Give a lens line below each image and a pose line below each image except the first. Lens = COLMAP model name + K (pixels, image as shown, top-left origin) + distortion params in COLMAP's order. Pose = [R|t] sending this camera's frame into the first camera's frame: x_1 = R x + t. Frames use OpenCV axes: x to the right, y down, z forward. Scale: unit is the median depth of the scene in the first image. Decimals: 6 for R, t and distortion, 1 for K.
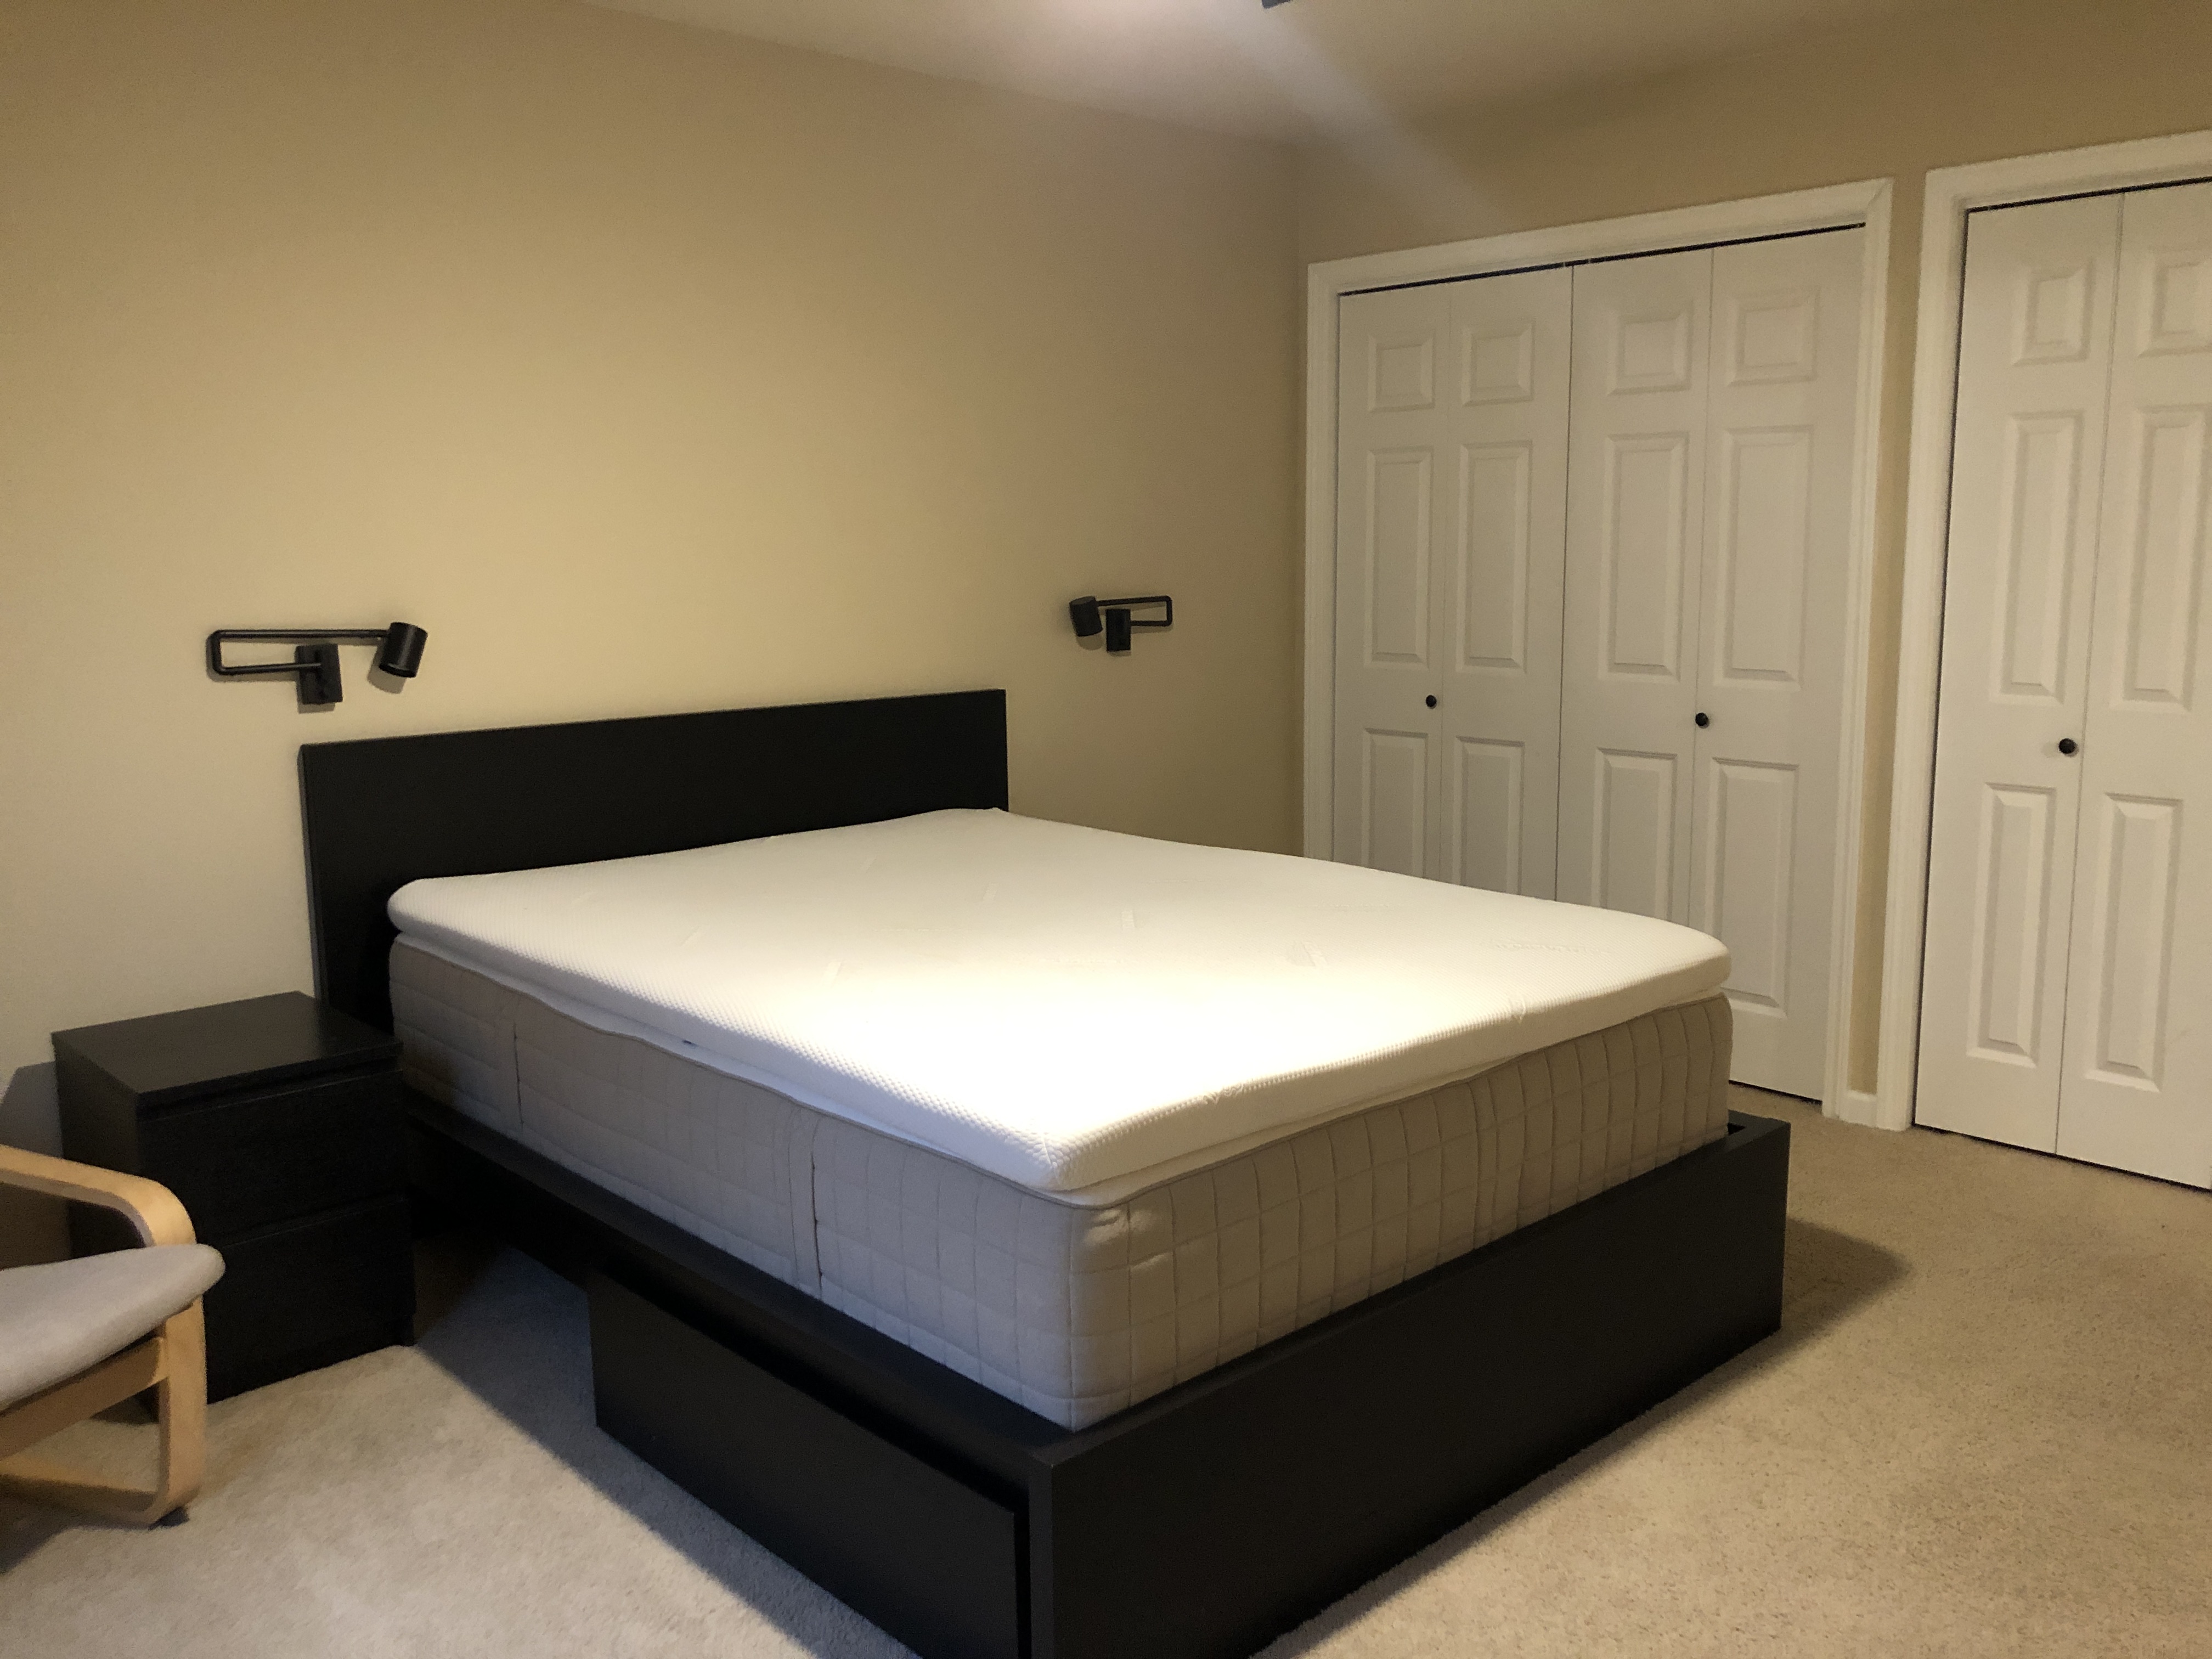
lens RADIAL K [[1806.7, 0, 1106.0], [0, 1806.7, 829.5], [0, 0, 1]] dist [-0.068535, -0.001053]
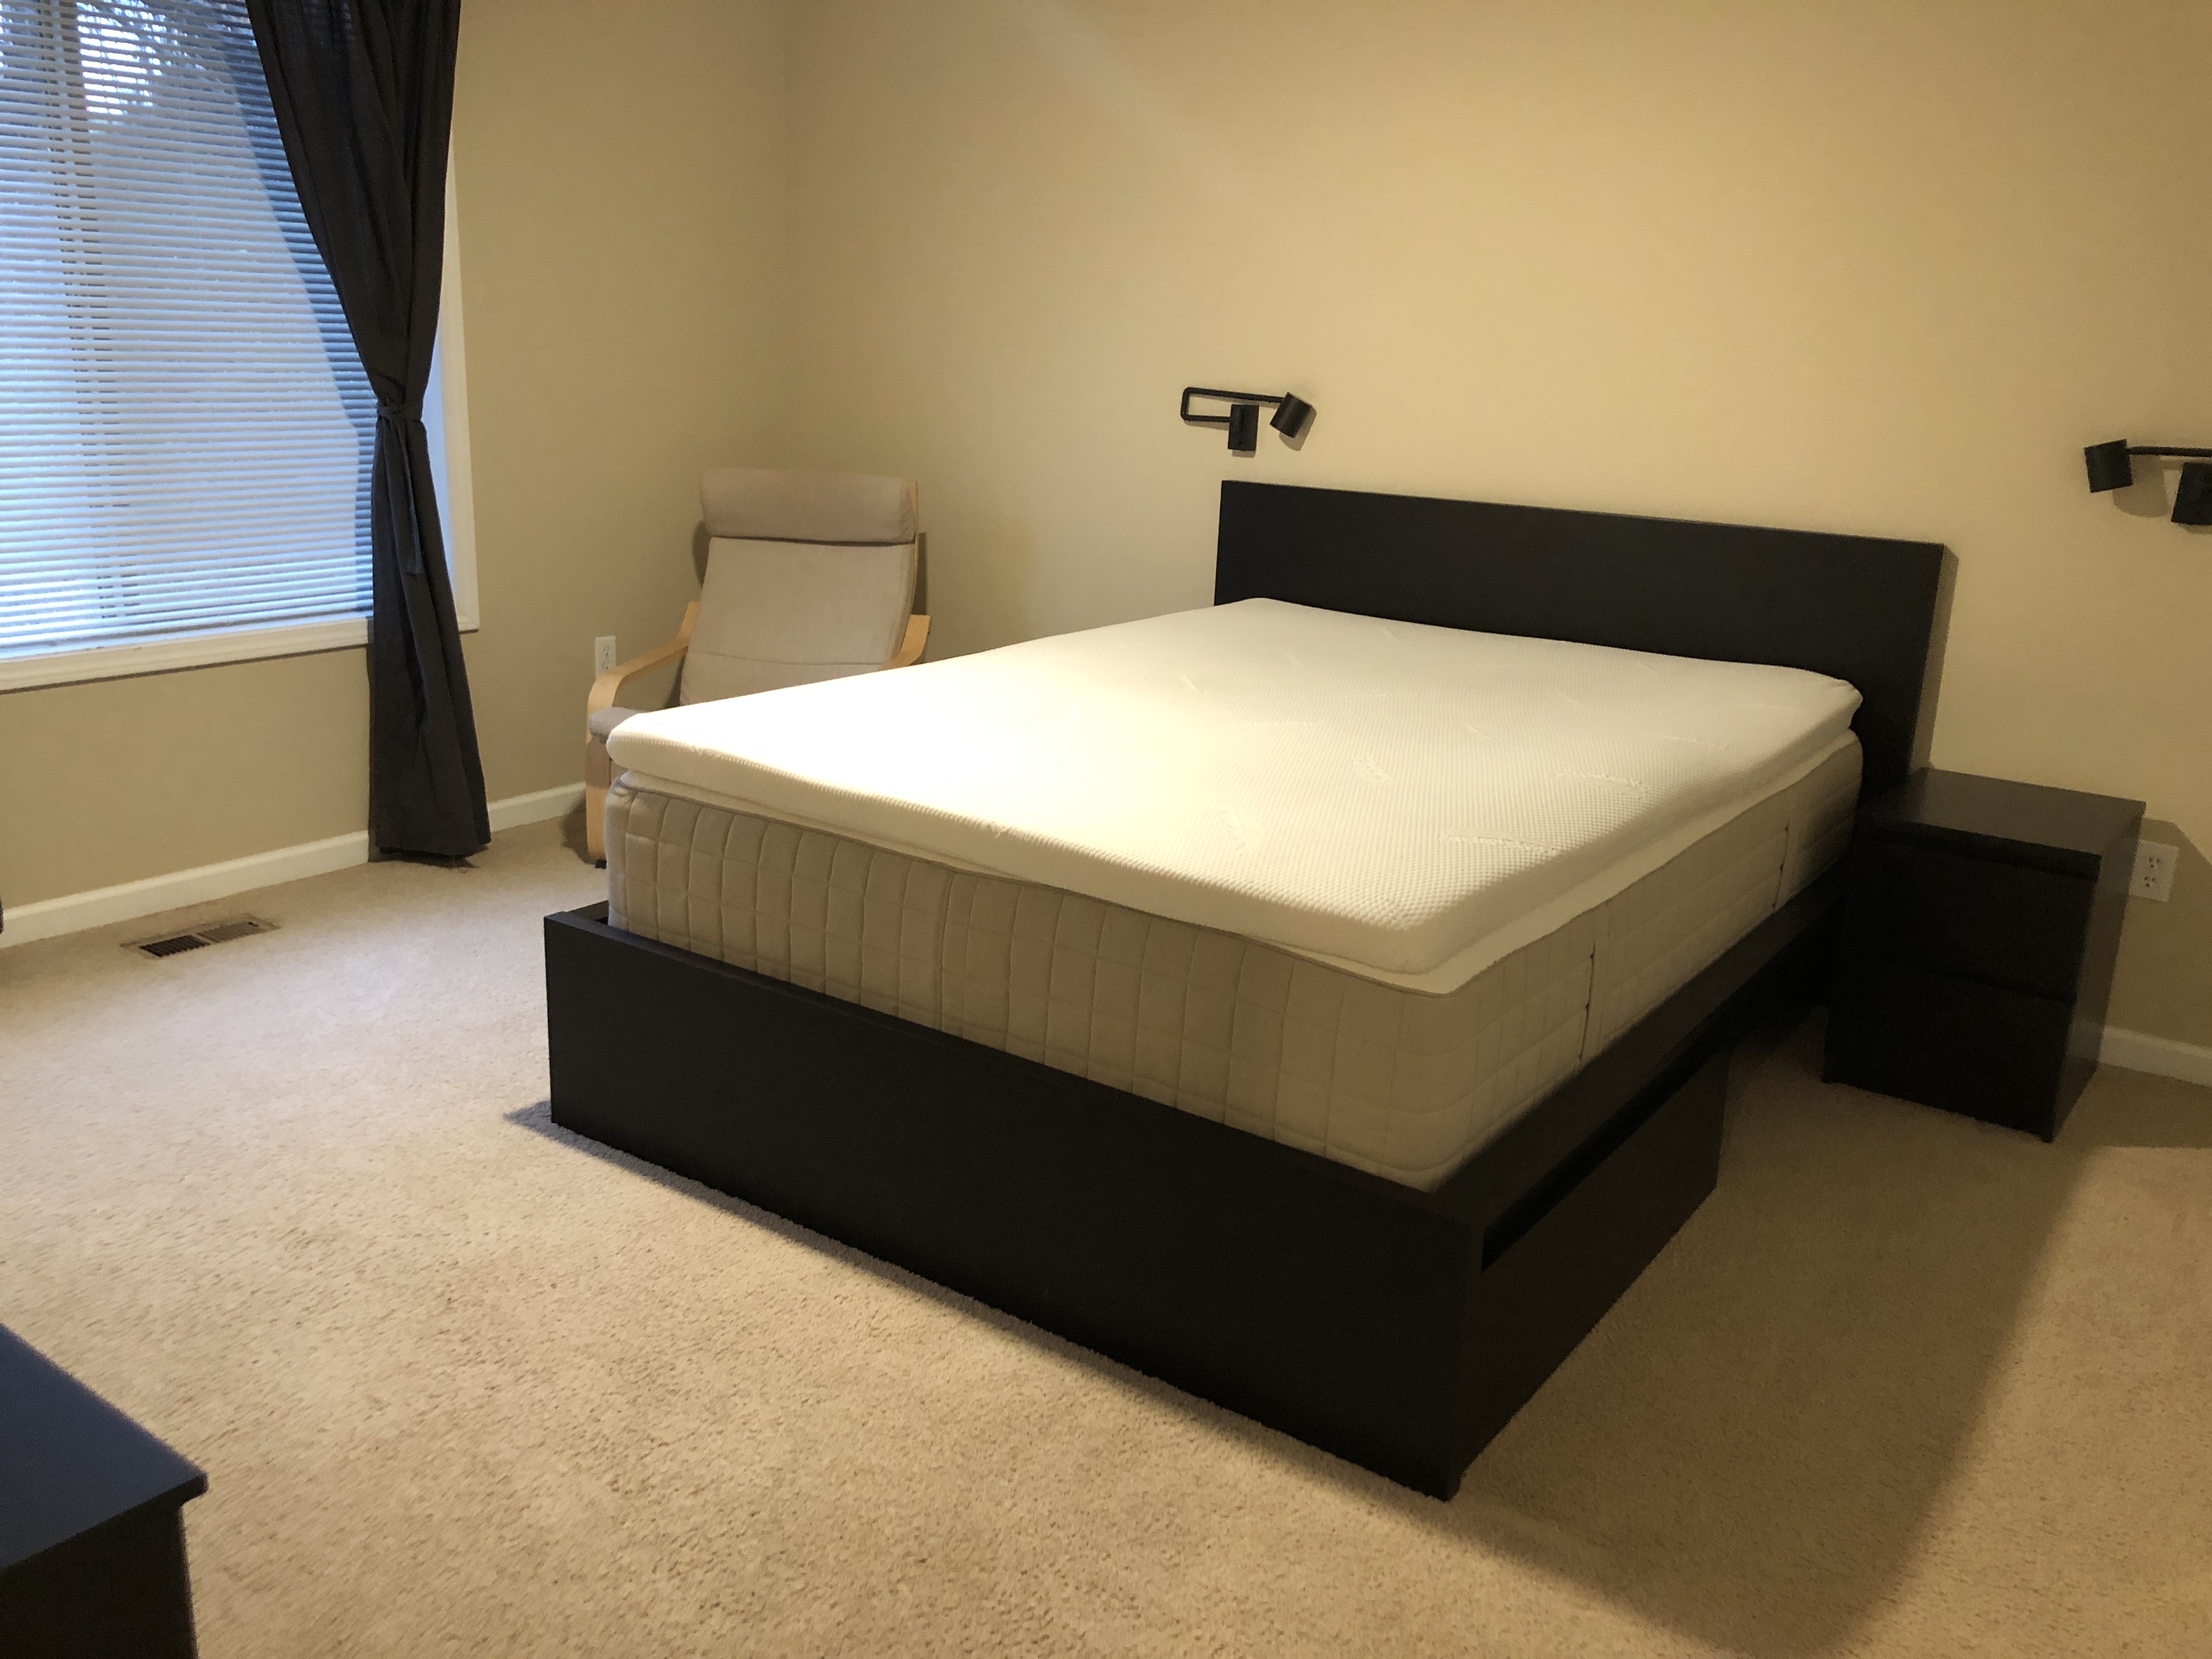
lens RADIAL K [[1817.2, 0, 1106.0], [0, 1817.2, 829.5], [0, 0, 1]] dist [0.004659, 0.000730]
pose [[0.199882, 0.278815, -0.939313, 0.885757], [-0.187626, 0.951810, 0.242598, -0.112020], [0.961688, 0.127749, 0.242563, 0.619955]]
